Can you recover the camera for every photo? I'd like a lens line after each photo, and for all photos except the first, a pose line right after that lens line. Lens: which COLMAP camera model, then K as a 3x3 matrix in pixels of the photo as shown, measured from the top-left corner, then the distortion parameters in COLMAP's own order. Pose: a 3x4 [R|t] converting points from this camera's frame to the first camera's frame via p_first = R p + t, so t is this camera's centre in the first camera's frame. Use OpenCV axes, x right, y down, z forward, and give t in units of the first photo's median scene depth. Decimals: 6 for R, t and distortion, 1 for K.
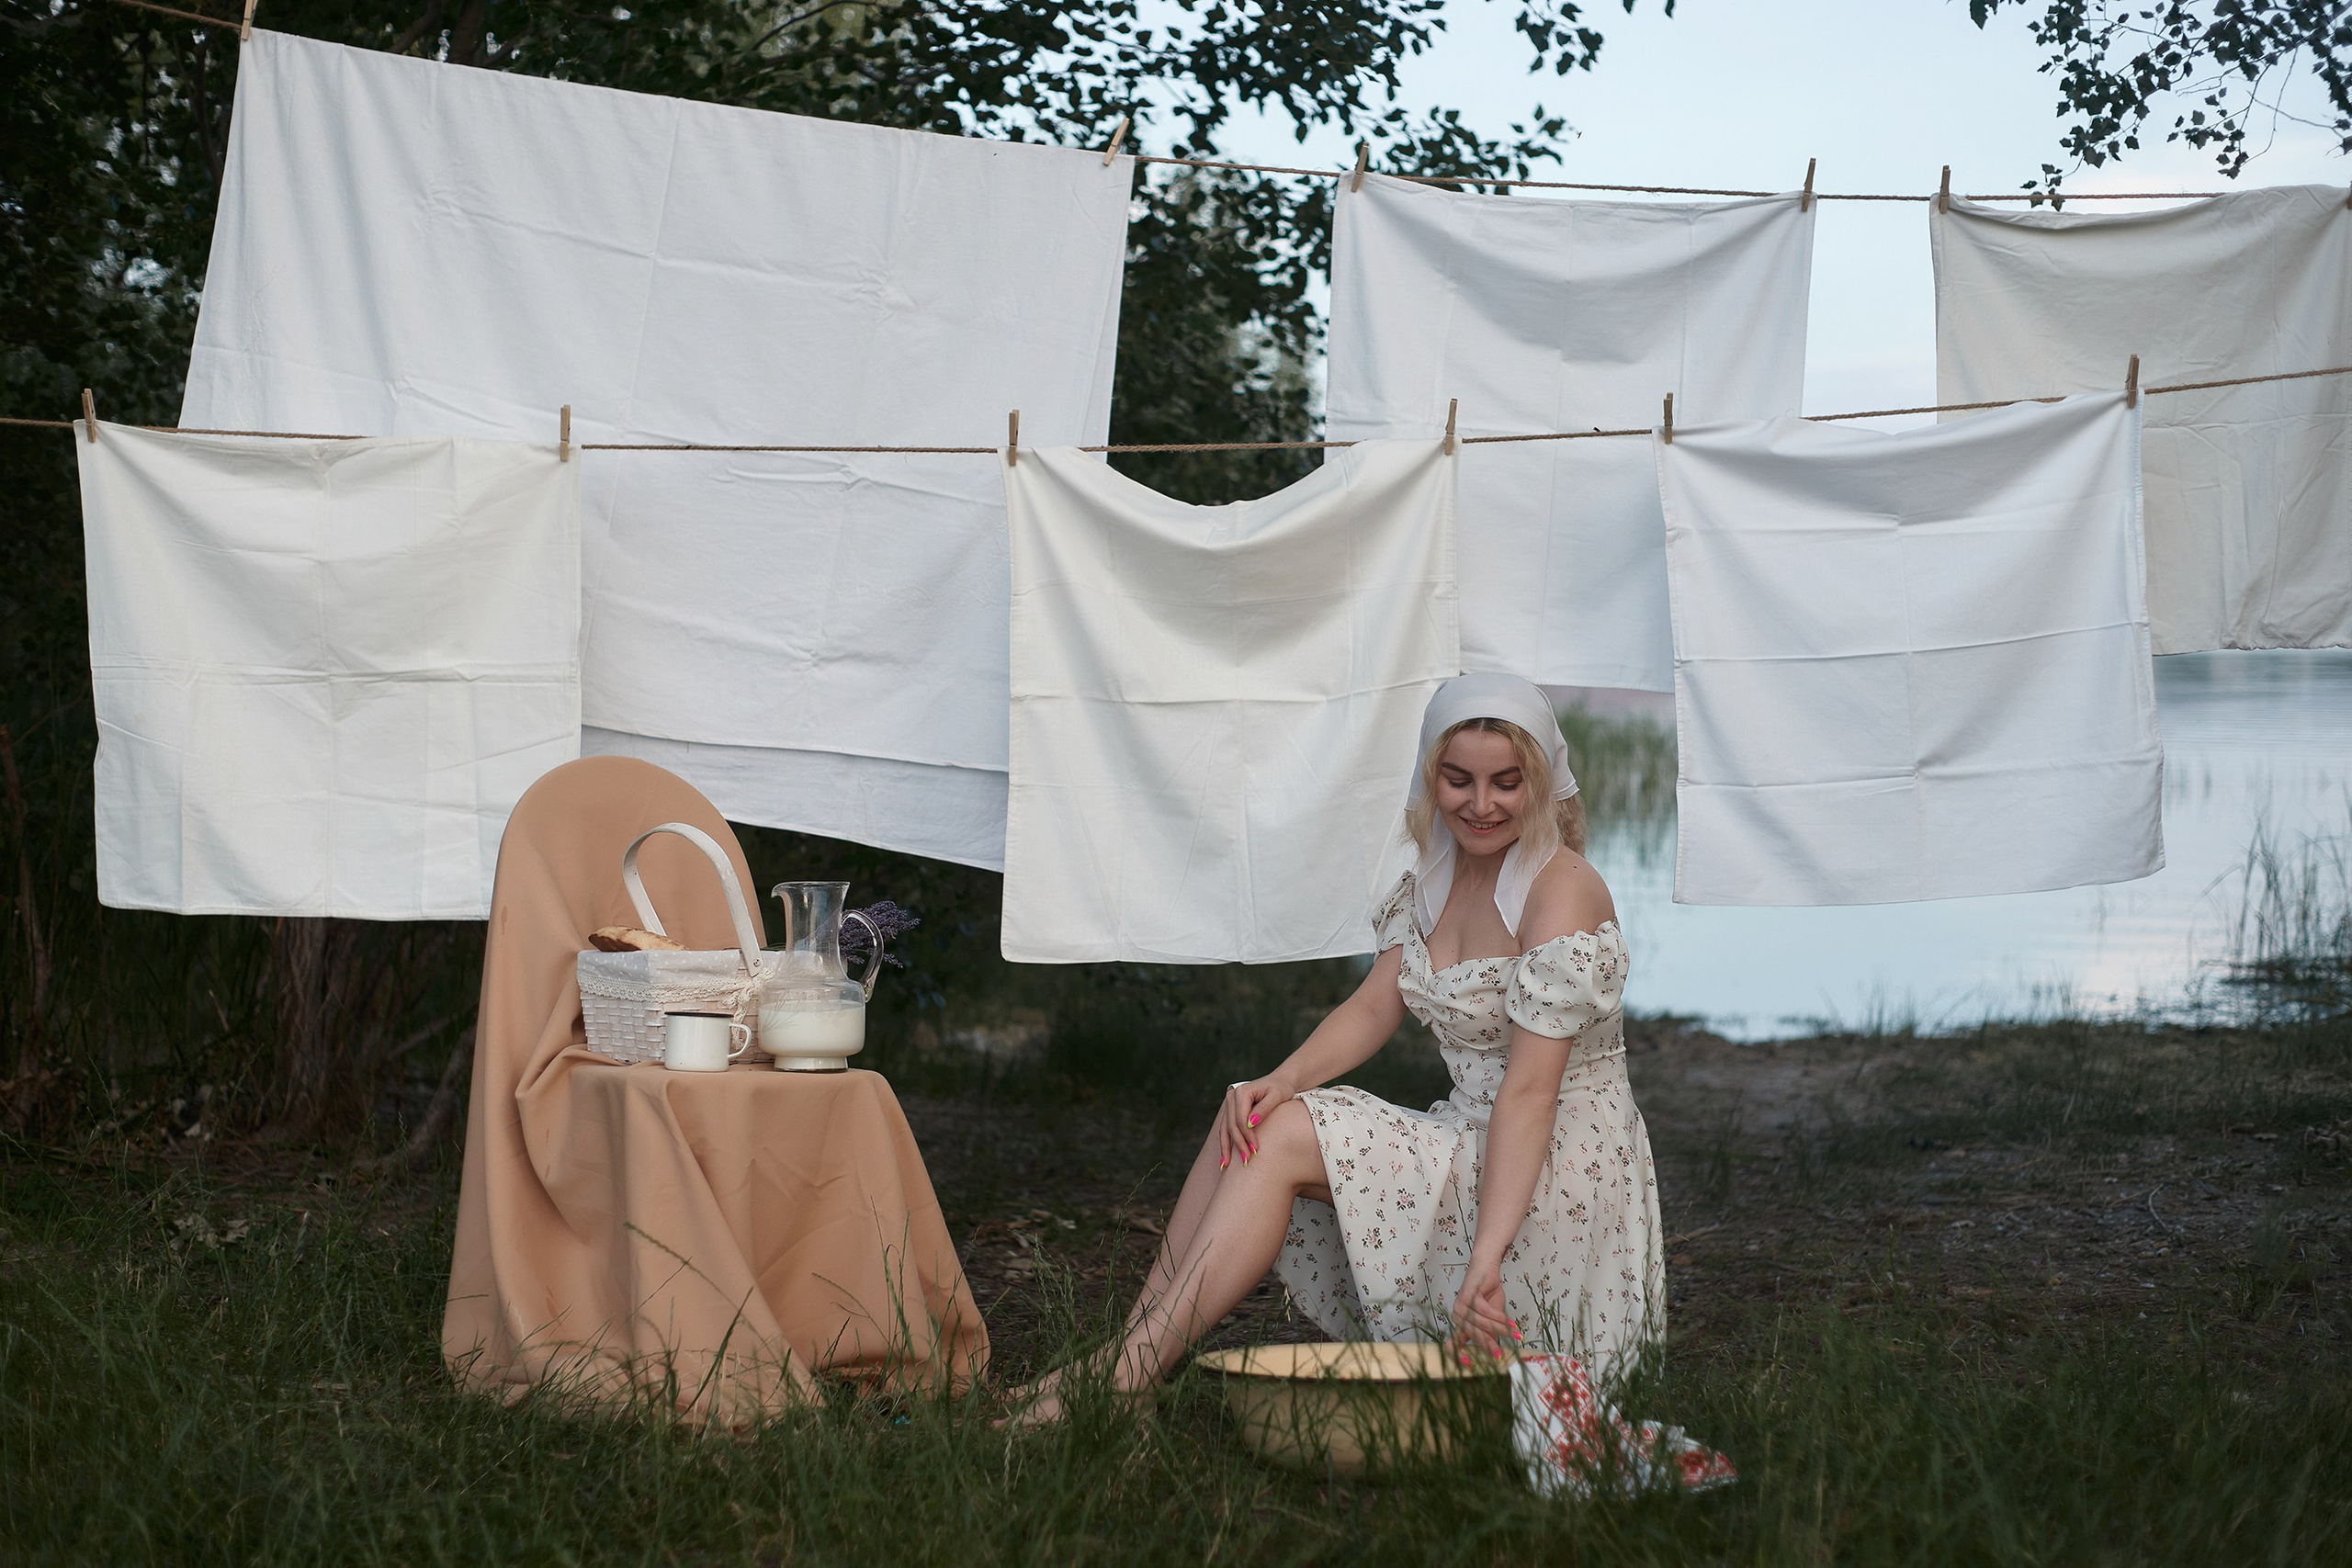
lens RADIAL K [[3578.3, 0, 1111.1], [0, 3578.3, 785.4], [0, 0, 1]] dist [-0.055565, 0.000000]
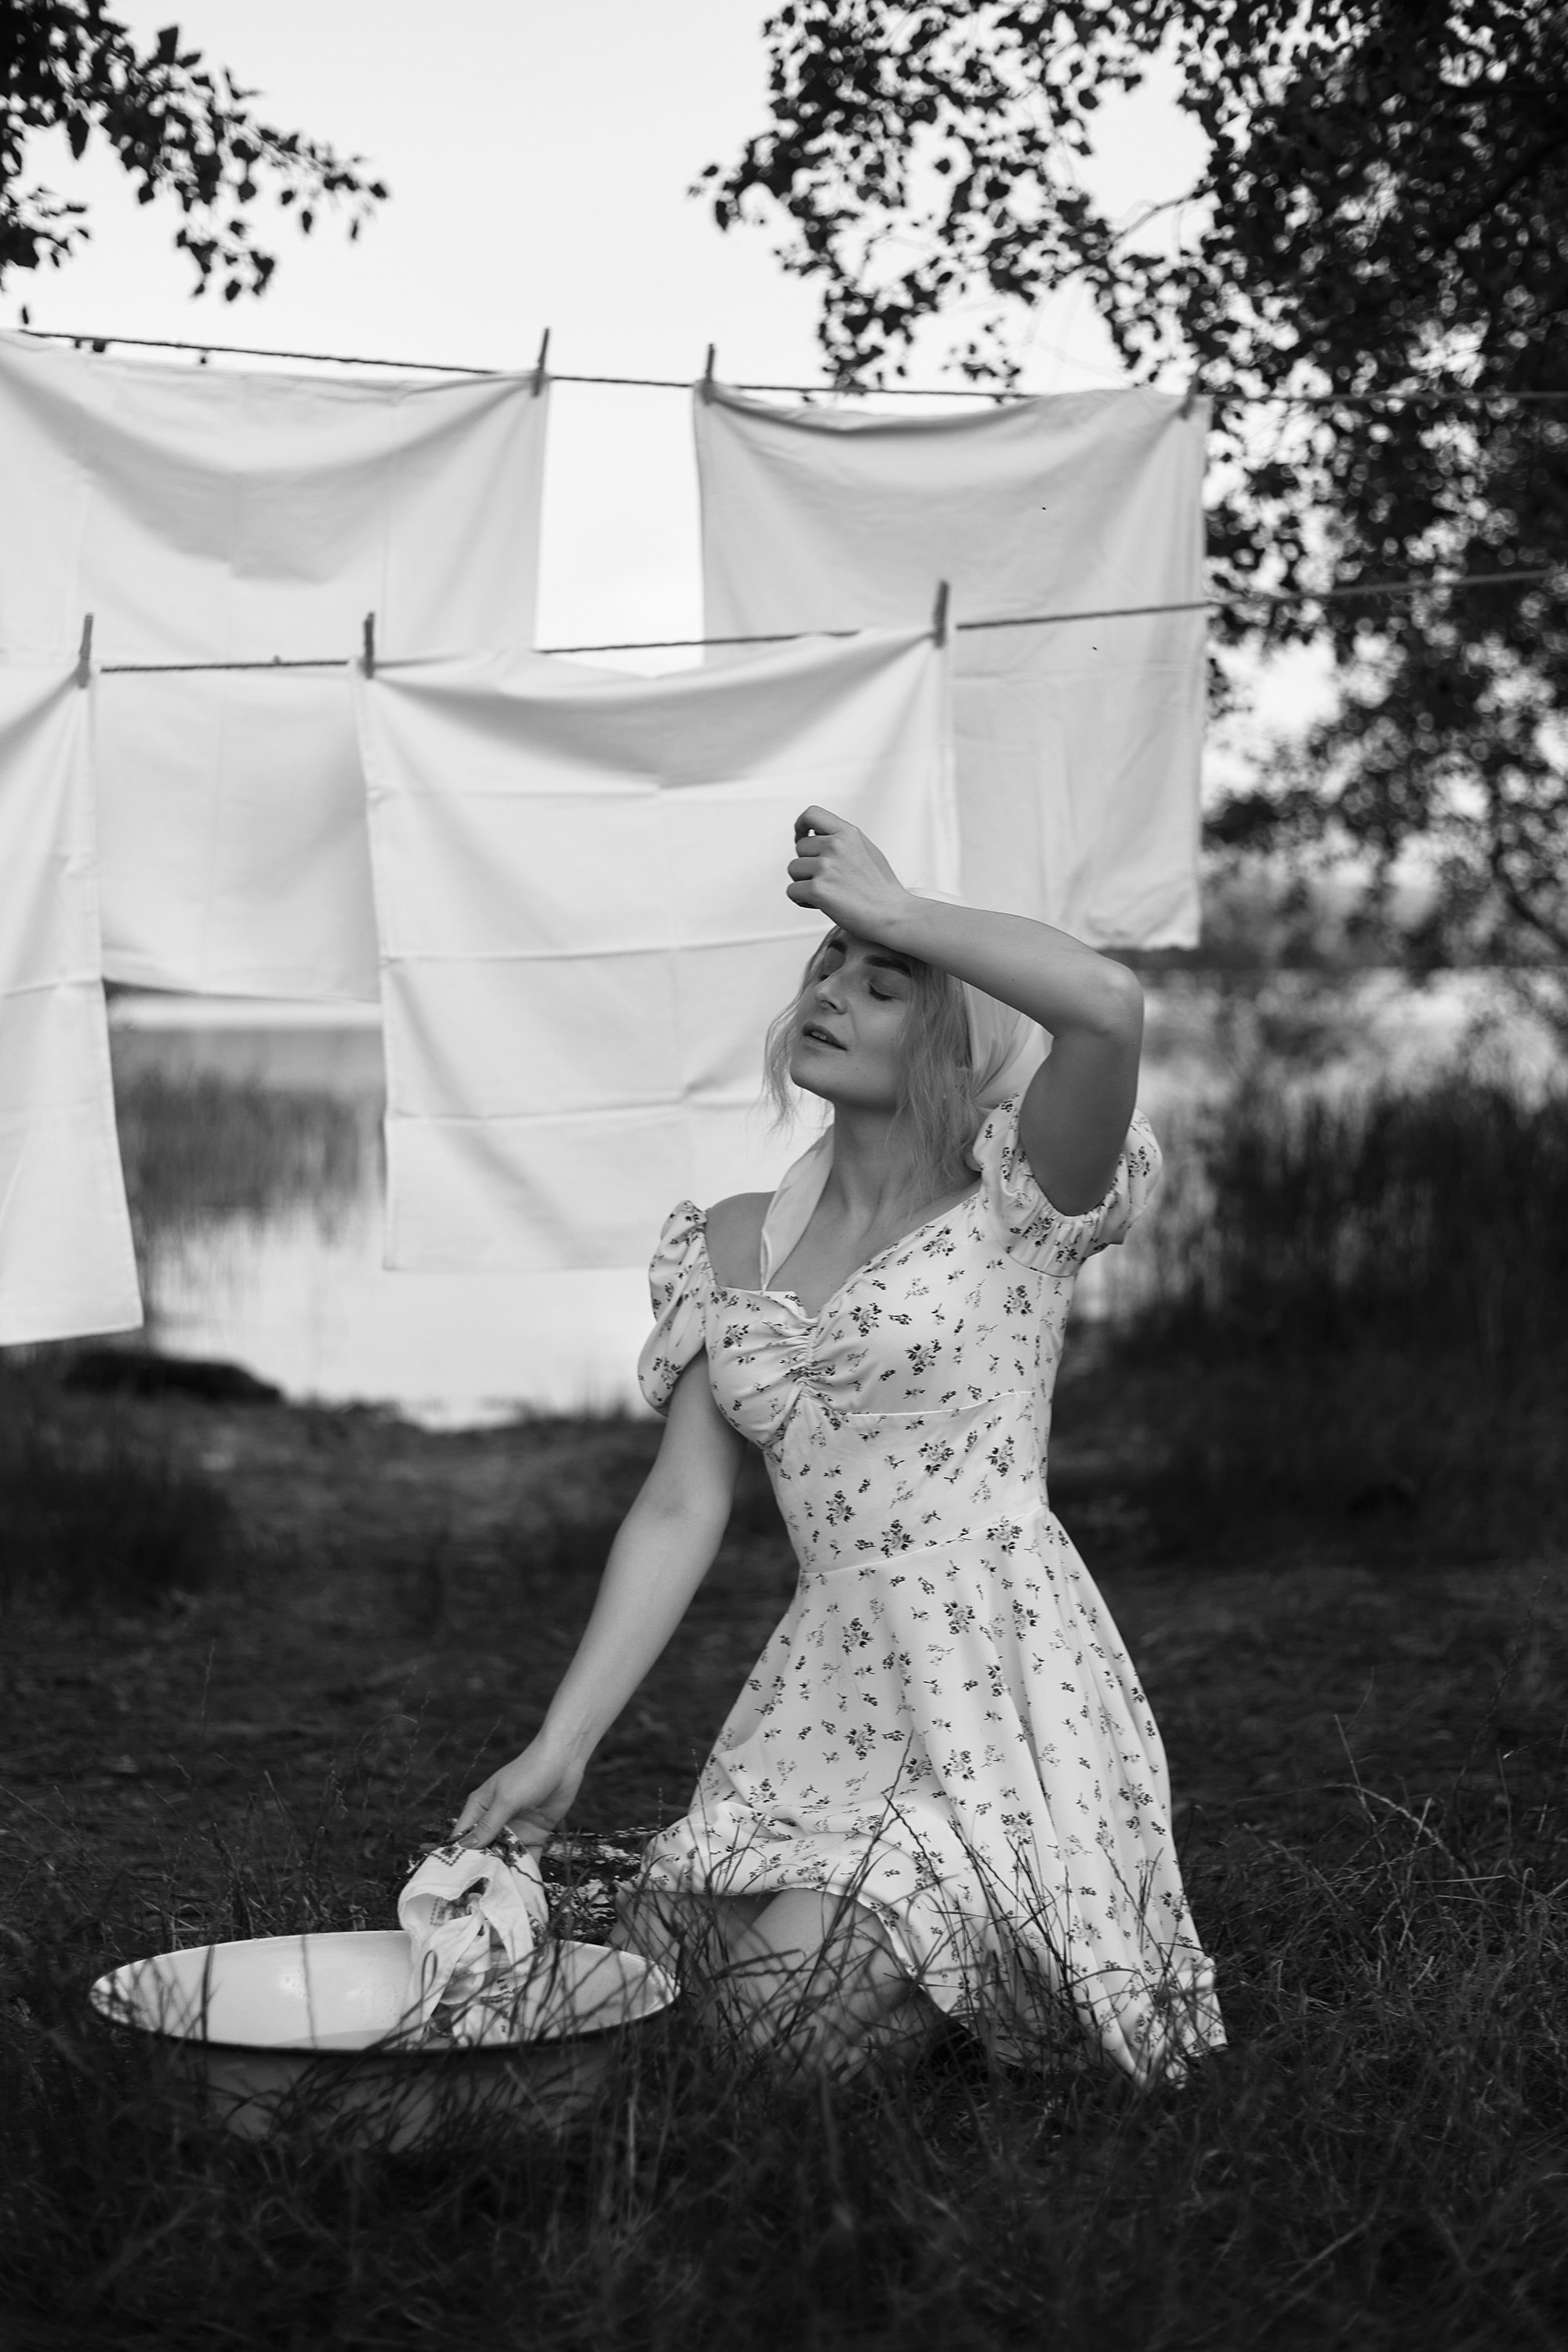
lens RADIAL K [[3578.6, 0, 818.4], [0, 3578.6, 1168.0], [0, 0, 1]] dist [-0.055565, 0.000000]
pose [[0.959212, -0.013400, 0.282371, 0.027888], [0.013171, 0.999910, 0.002710, 0.009504], [-0.282382, 0.001120, 0.959301, 0.219415]]
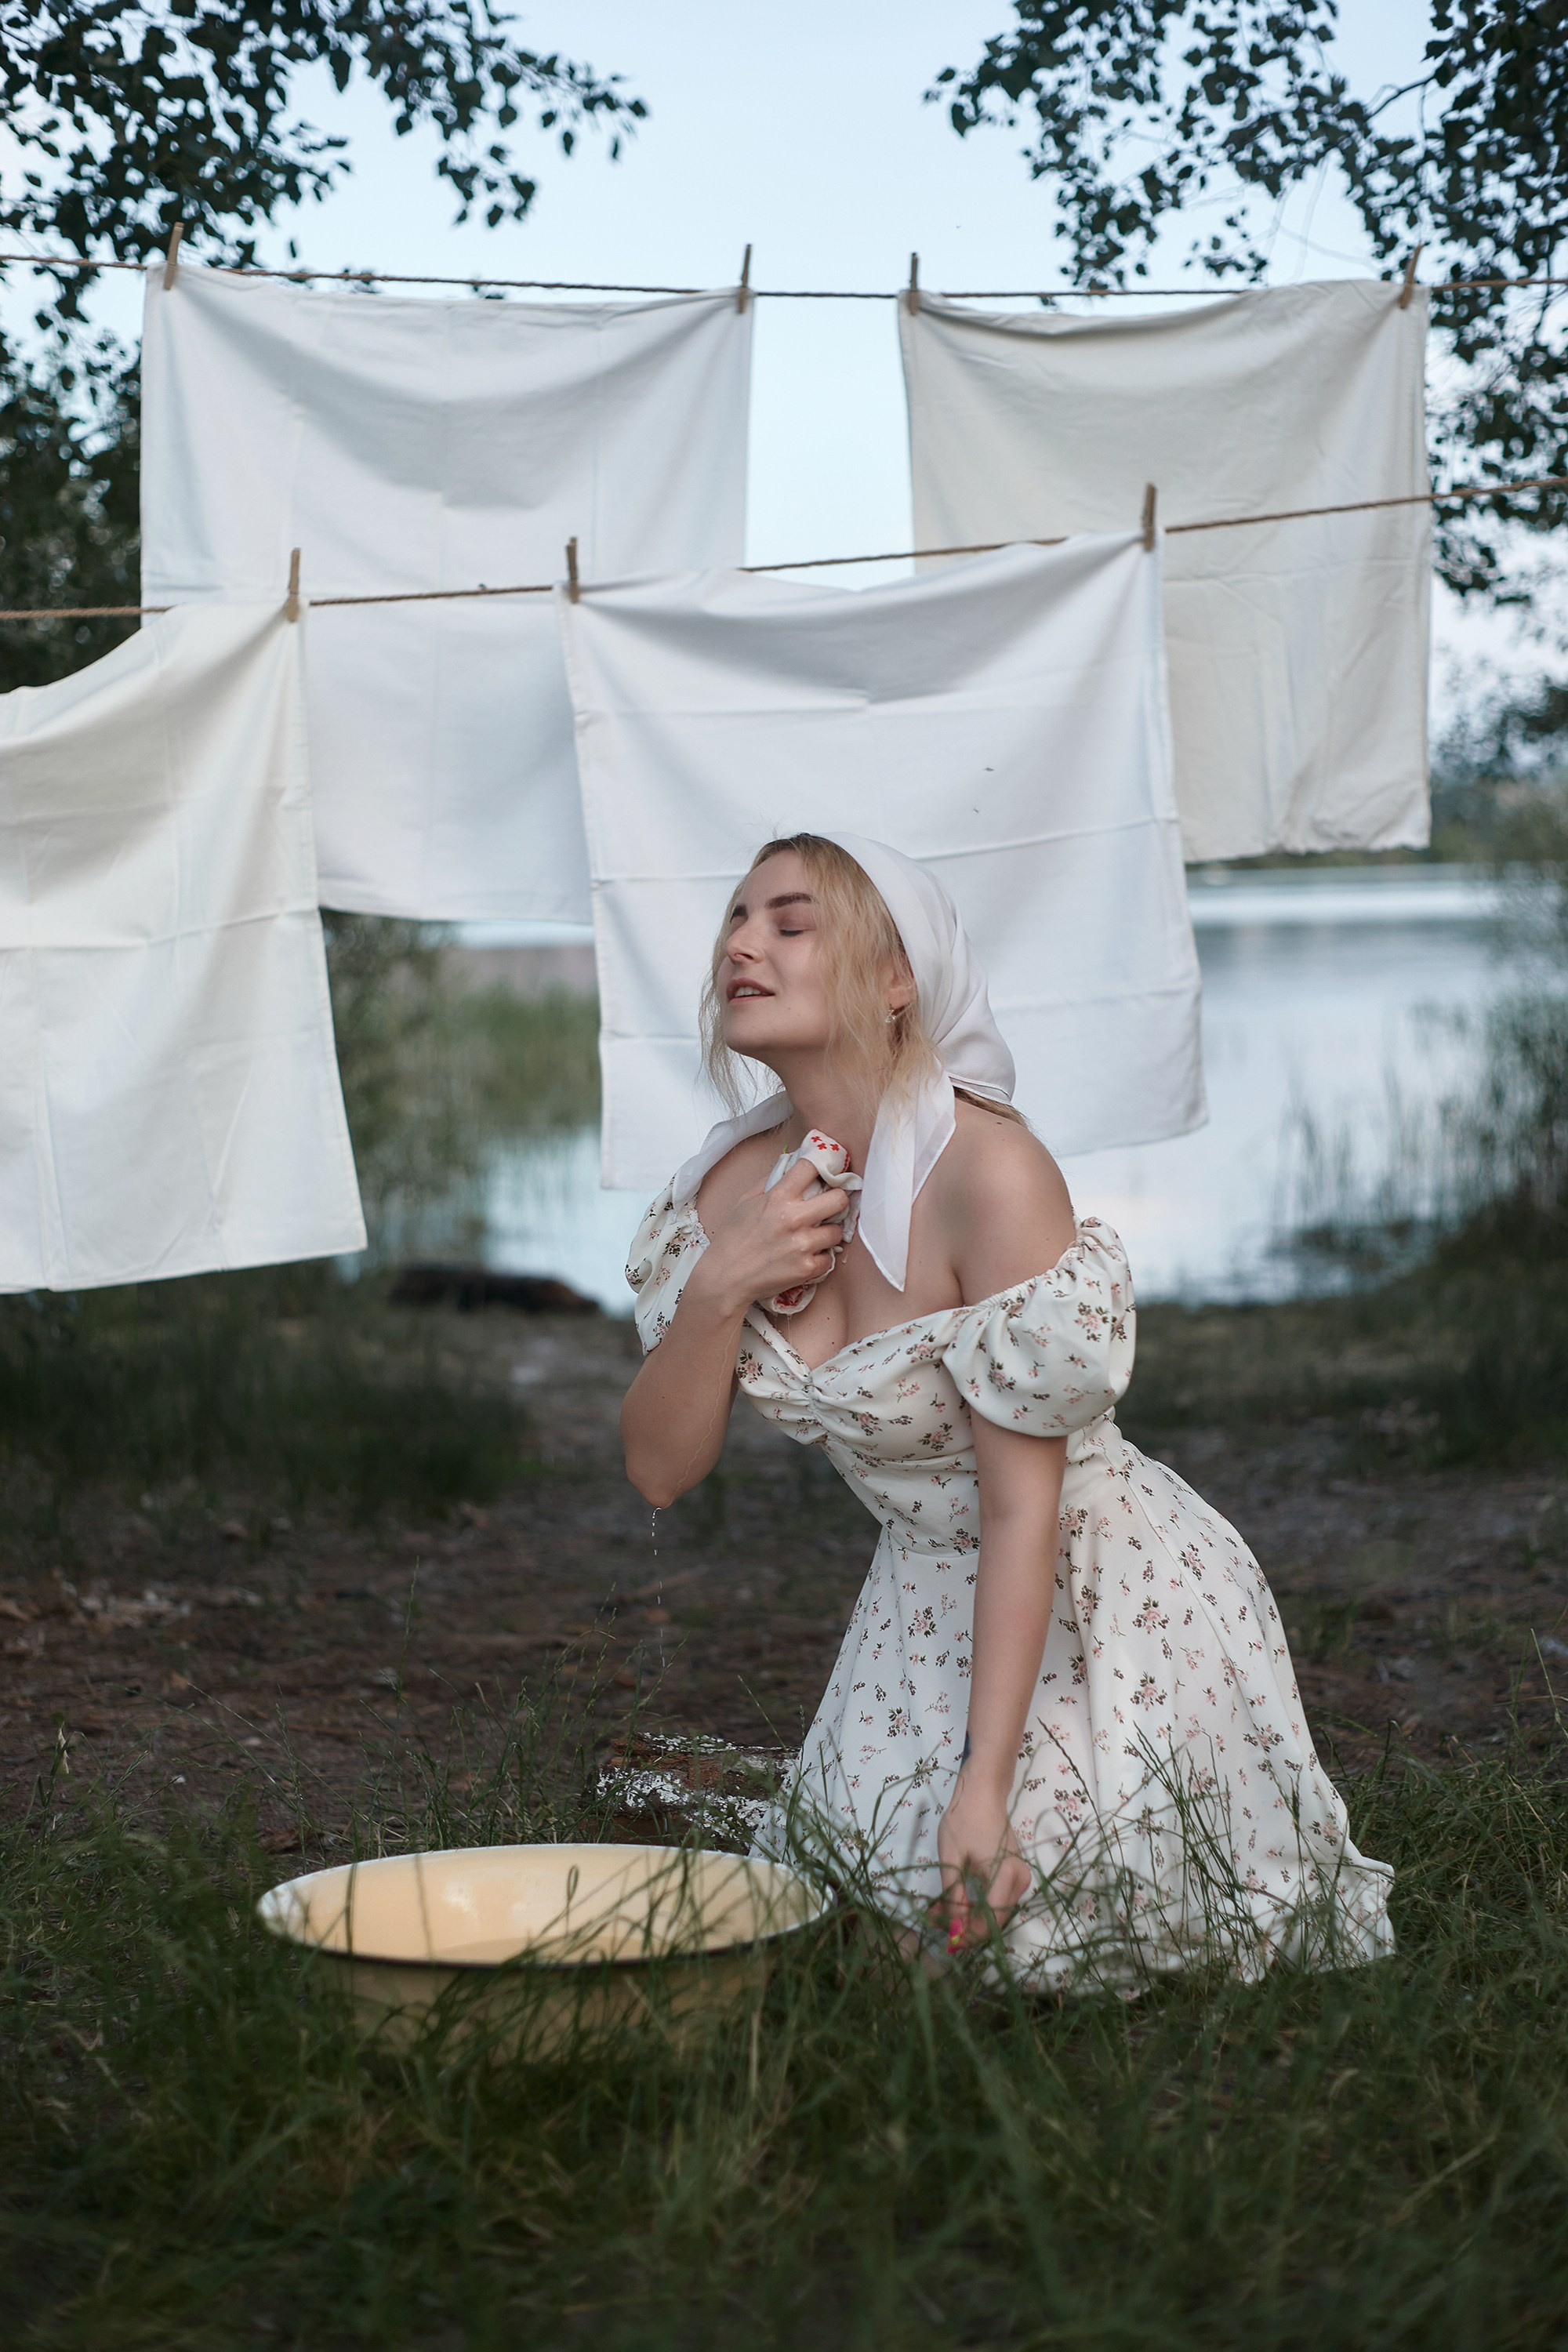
lens RADIAL K [[3578.6, 0, 785.0], [0, 3578.6, 1165.7], [0, 0, 1]] dist [-0.055565, 0.000000]
pose [[0.984430, -0.037278, 0.171777, 0.060280], [0.033229, 0.999099, 0.026386, 0.007959], [-0.172606, -0.020267, 0.984782, 0.211226]]
